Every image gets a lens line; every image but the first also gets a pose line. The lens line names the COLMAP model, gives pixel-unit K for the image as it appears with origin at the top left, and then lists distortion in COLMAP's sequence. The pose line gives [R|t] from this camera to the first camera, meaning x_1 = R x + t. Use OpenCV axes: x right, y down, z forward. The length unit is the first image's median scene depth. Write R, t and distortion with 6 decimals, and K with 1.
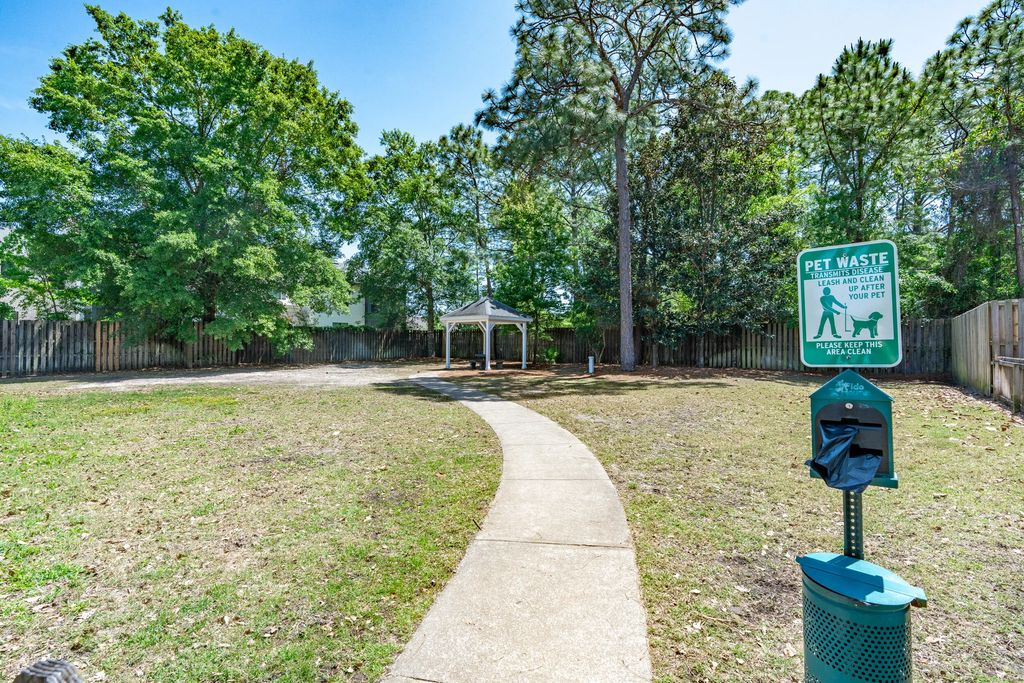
lens RADIAL K [[466.2, 0, 512.0], [0, 466.2, 341.5], [0, 0, 1]] dist [-0.001107, -0.000150]
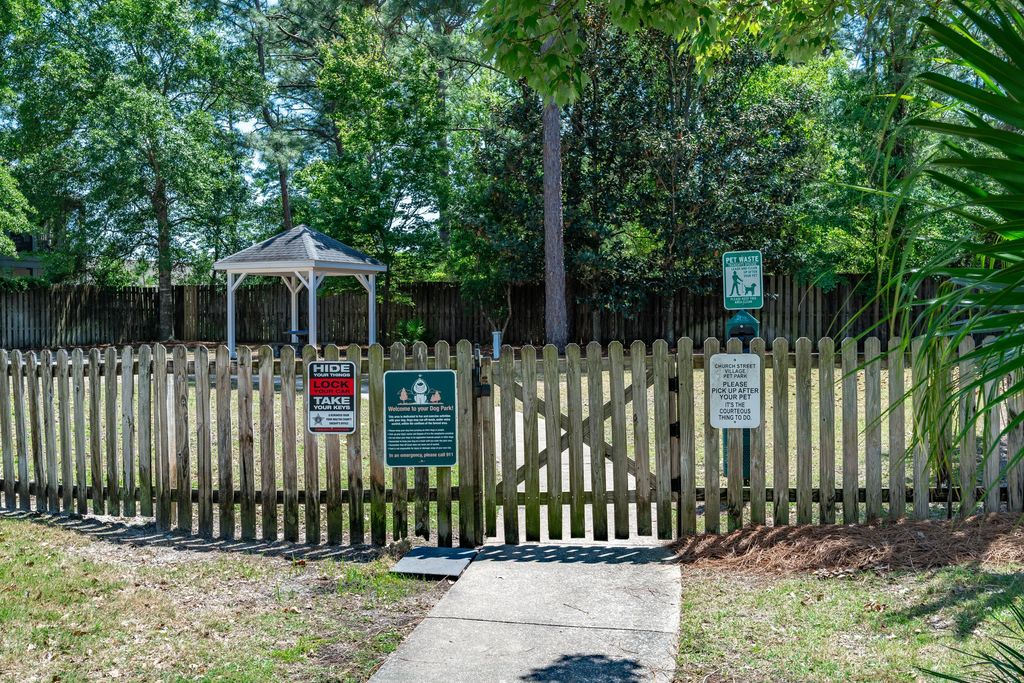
lens RADIAL K [[1005.9, 0, 512.0], [0, 1005.9, 341.5], [0, 0, 1]] dist [0.005133, -0.006499]
pose [[0.973122, -0.013276, 0.229909, -0.091840], [0.005982, 0.999457, 0.032395, 0.003223], [-0.230214, -0.030149, 0.972673, -0.217513]]
